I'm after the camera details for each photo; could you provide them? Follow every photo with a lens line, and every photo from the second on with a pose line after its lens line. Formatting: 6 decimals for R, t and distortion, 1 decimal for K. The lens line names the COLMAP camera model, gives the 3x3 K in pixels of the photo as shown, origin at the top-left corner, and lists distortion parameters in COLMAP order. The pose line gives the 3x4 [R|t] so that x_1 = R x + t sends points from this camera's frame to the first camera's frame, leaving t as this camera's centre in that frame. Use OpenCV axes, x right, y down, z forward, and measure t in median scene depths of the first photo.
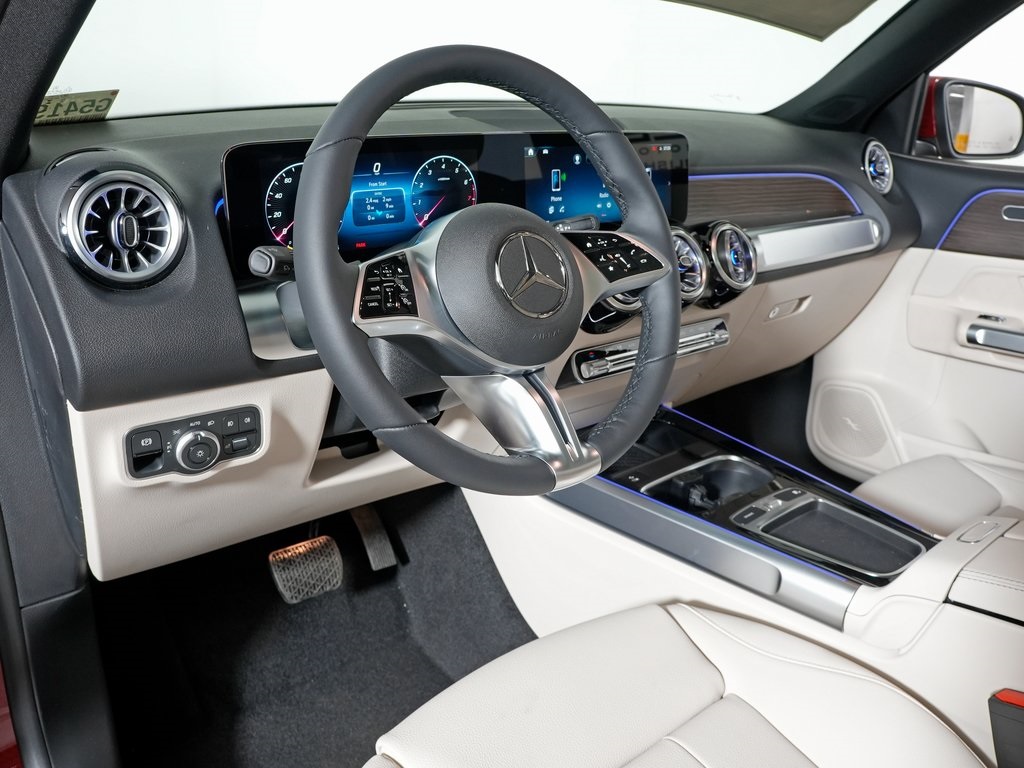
lens RADIAL K [[888.7, 0, 512.3], [0, 888.7, 386.5], [0, 0, 1]] dist [-0.128797, 0.009708]
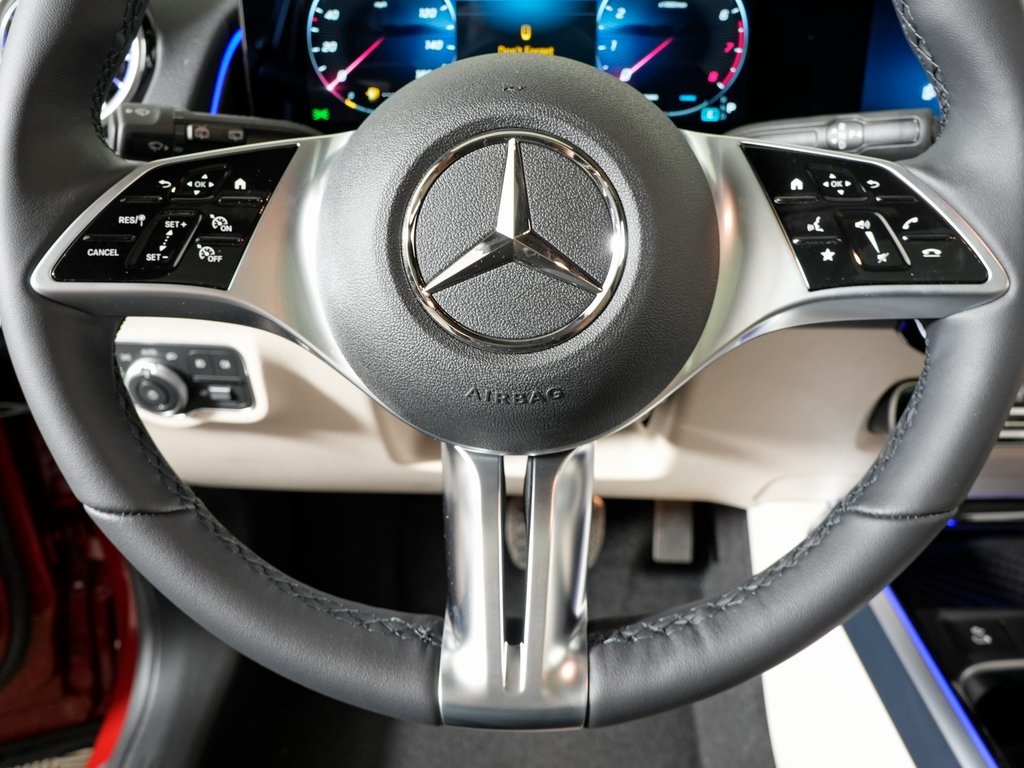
lens RADIAL K [[888.7, 0, 511.6], [0, 888.7, 381.3], [0, 0, 1]] dist [-0.128797, 0.009708]
pose [[0.760873, 0.294103, -0.578426, 0.239613], [-0.193279, 0.953649, 0.230644, -0.139440], [0.619448, -0.063693, 0.782449, 0.600425]]
